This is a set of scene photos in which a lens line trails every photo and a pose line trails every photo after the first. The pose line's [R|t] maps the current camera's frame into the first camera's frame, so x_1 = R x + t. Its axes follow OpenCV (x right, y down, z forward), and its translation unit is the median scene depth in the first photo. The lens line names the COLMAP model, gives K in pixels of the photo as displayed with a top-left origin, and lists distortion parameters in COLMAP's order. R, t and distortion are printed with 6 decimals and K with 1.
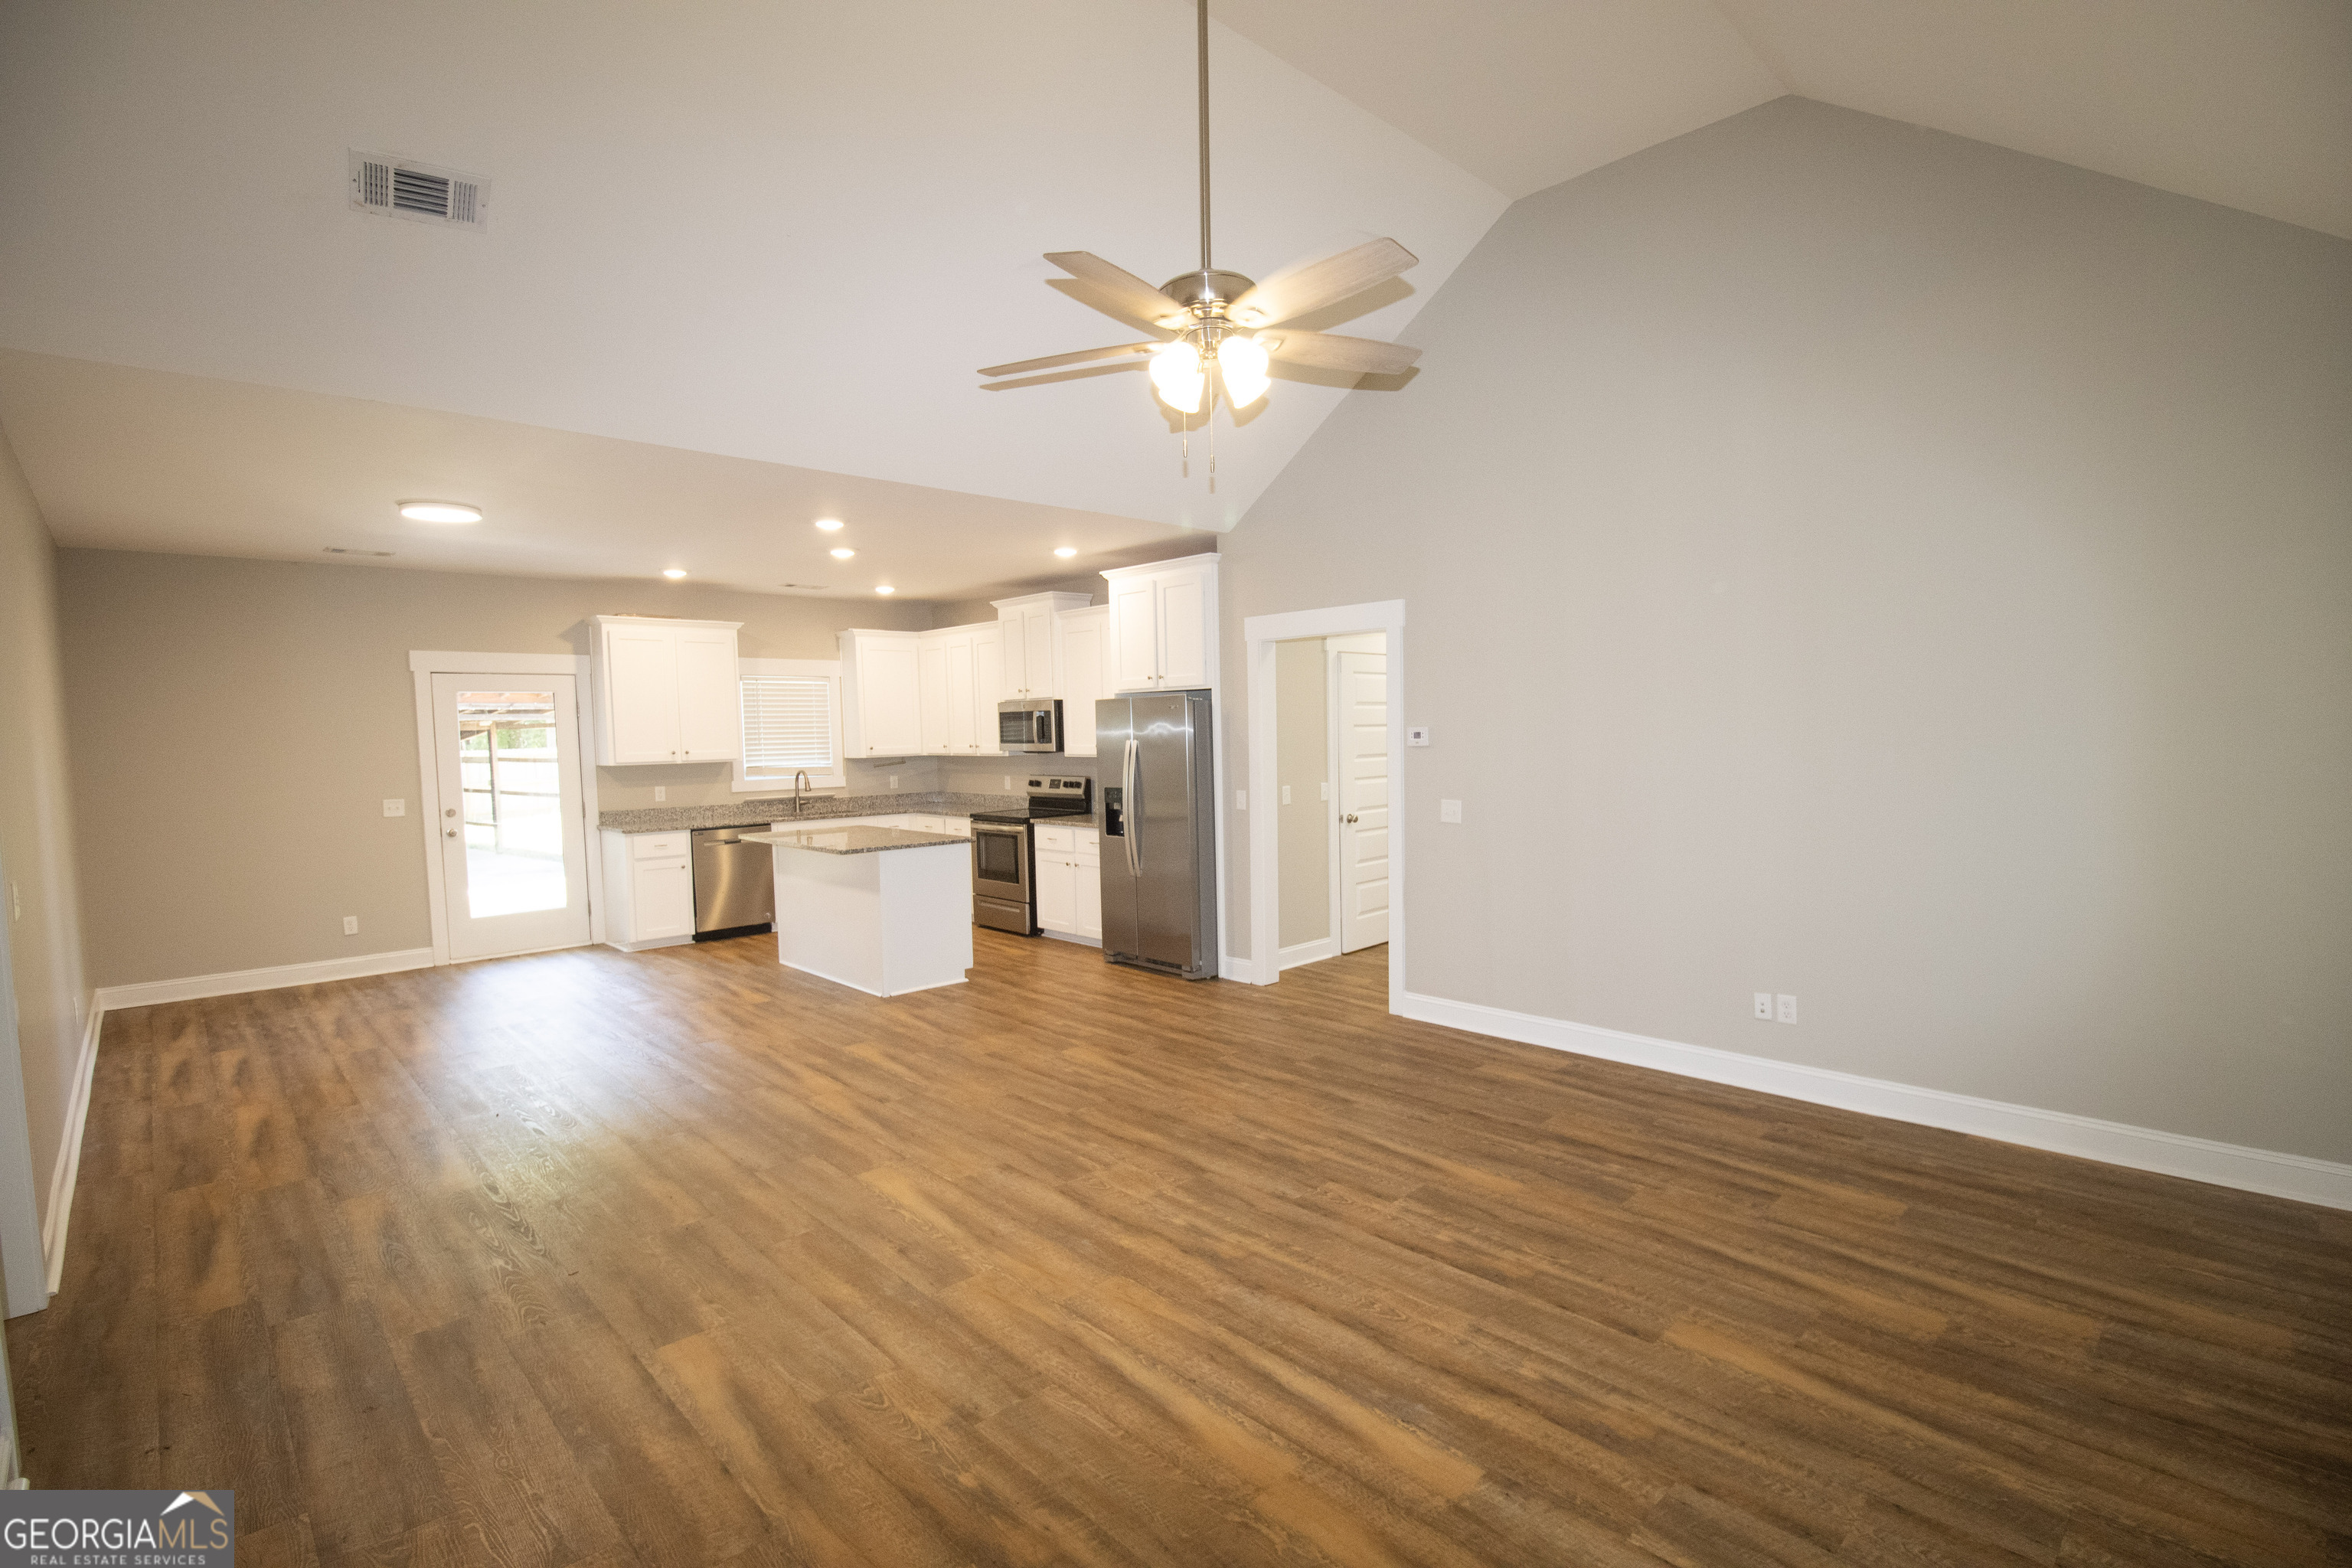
lens RADIAL K [[1092.9, 0, 1197.6], [0, 1092.9, 795.5], [0, 0, 1]] dist [-0.001121, -0.010644]
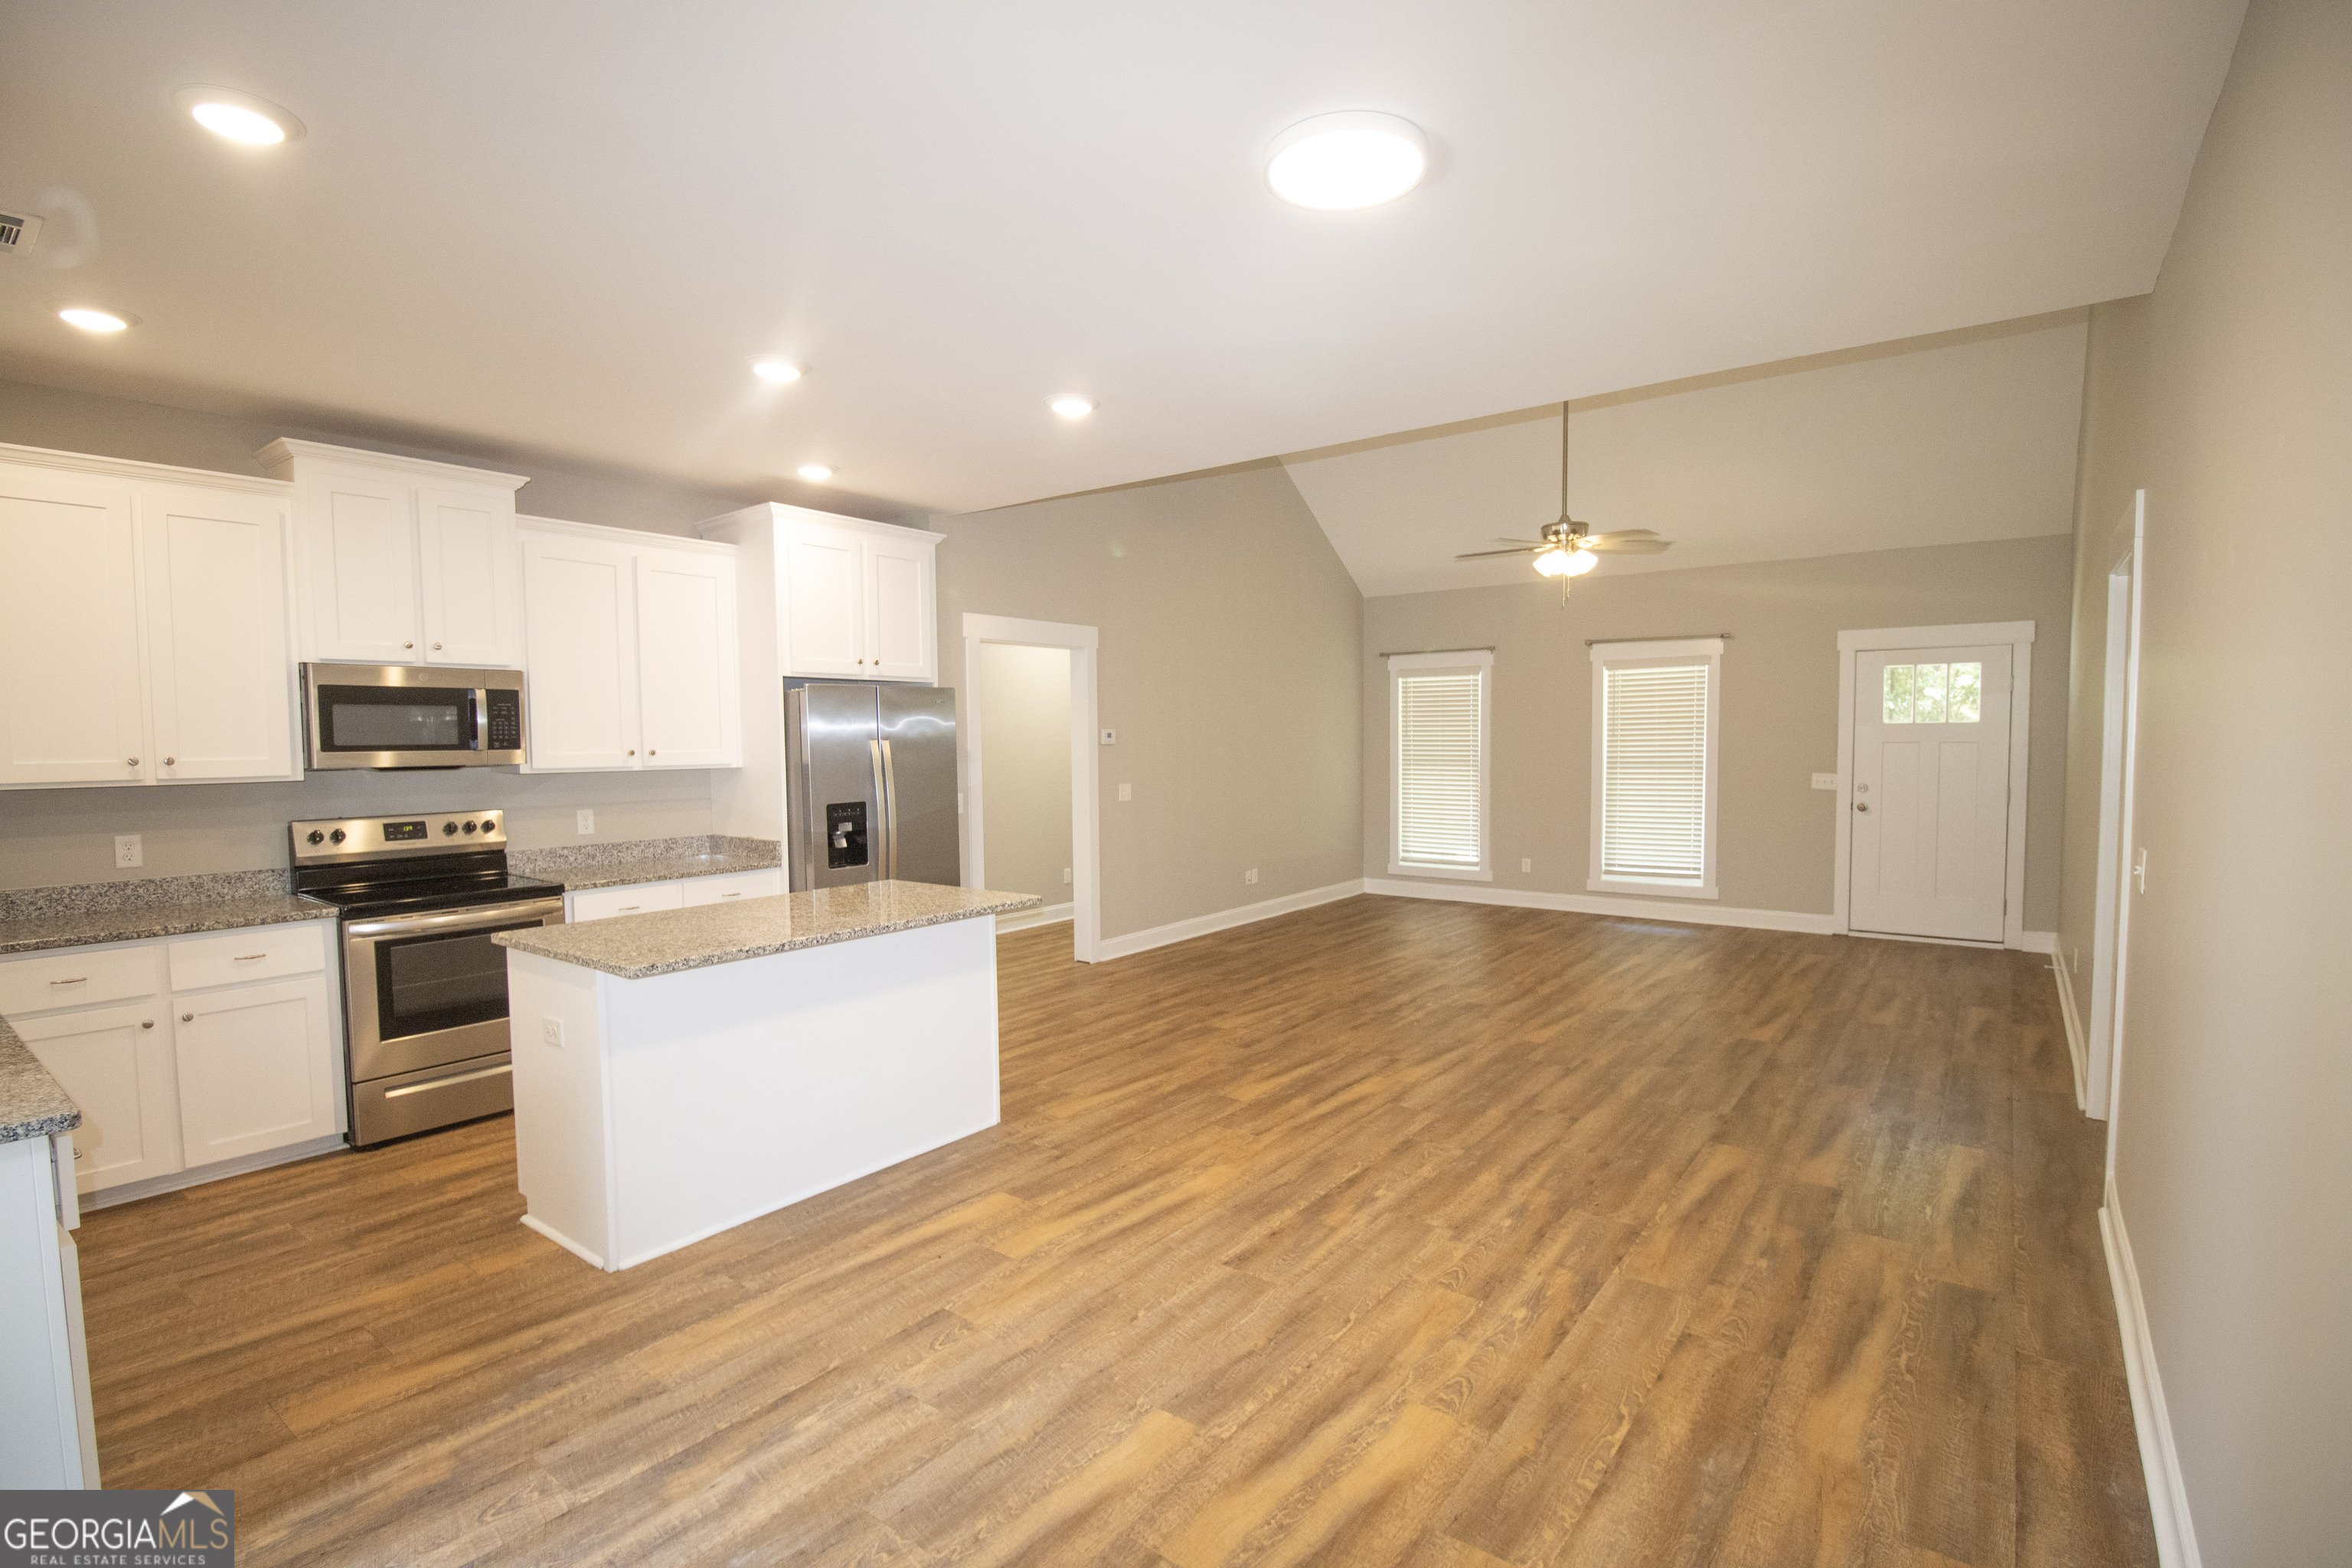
lens RADIAL K [[1092.9, 0, 1198.1], [0, 1092.9, 785.3], [0, 0, 1]] dist [-0.001121, -0.010644]
pose [[-0.164885, -0.024374, 0.986012, -0.918709], [0.073314, 0.996626, 0.036896, -0.030881], [-0.983584, 0.078372, -0.162542, 0.942901]]
